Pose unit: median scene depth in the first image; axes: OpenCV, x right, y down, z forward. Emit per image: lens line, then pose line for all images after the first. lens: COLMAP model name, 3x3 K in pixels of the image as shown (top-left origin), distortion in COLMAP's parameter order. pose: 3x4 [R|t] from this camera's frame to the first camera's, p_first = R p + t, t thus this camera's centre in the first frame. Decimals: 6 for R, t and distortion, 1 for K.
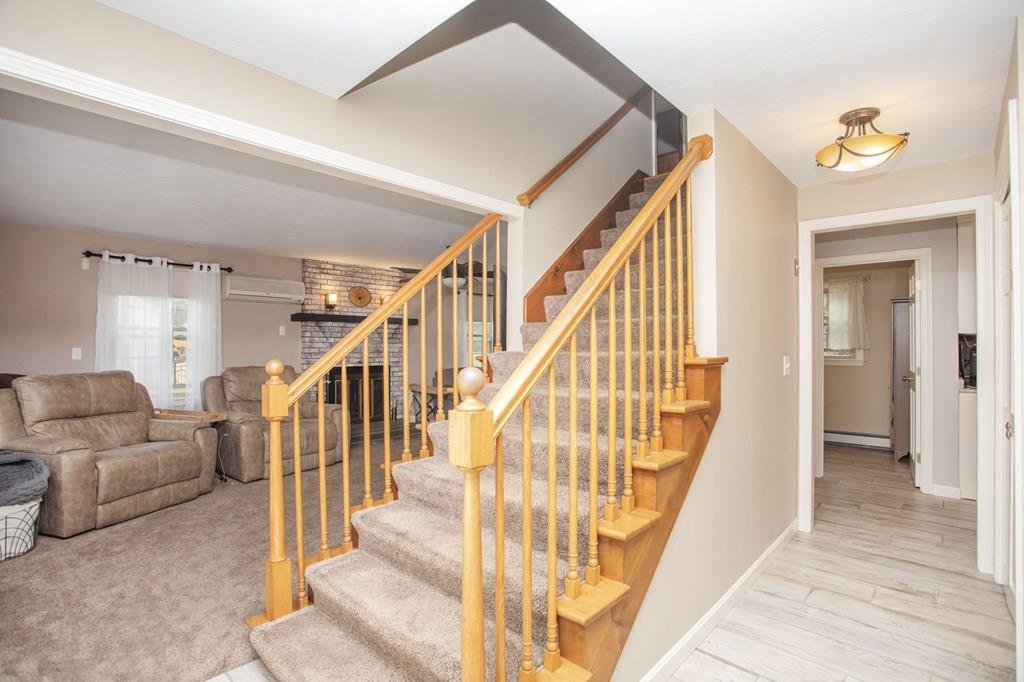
lens RADIAL K [[496.2, 0, 504.7], [0, 496.2, 342.1], [0, 0, 1]] dist [-0.068542, 0.030239]
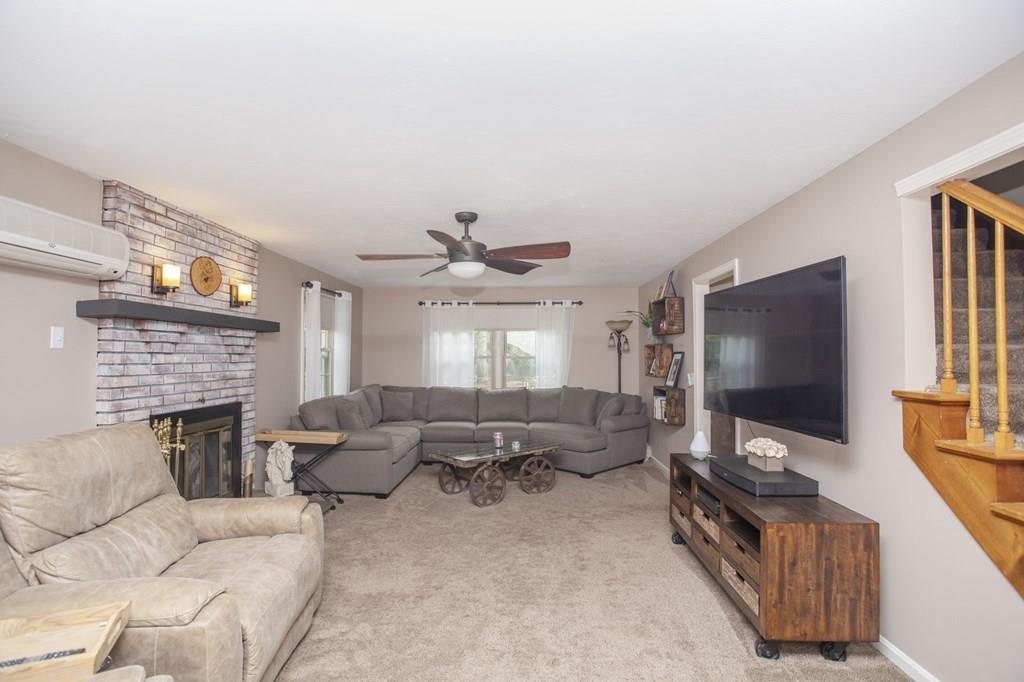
lens RADIAL K [[496.2, 0, 504.7], [0, 496.2, 342.1], [0, 0, 1]] dist [-0.068542, 0.030239]
pose [[0.762933, 0.018049, 0.646226, -0.406444], [-0.002711, 0.999691, -0.024722, -0.009878], [-0.646472, 0.017109, 0.762746, 0.416434]]
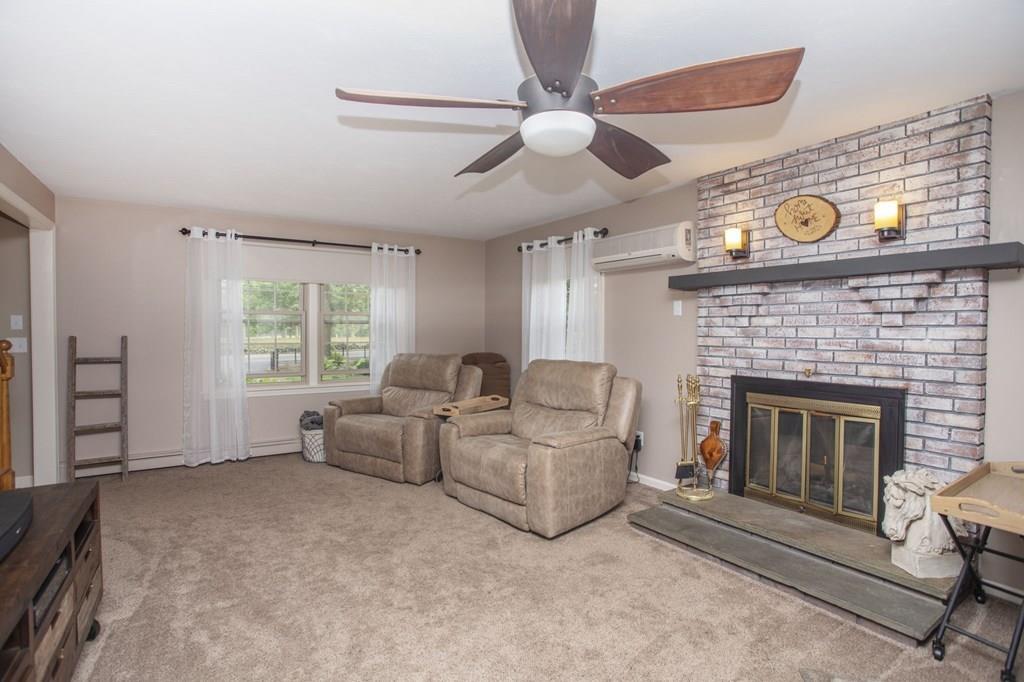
lens RADIAL K [[496.2, 0, 504.7], [0, 496.2, 342.1], [0, 0, 1]] dist [-0.068542, 0.030239]
pose [[-0.246812, 0.021999, -0.968814, 0.189896], [0.003287, 0.999756, 0.021864, 0.004914], [0.969058, 0.002212, -0.246824, 0.899765]]
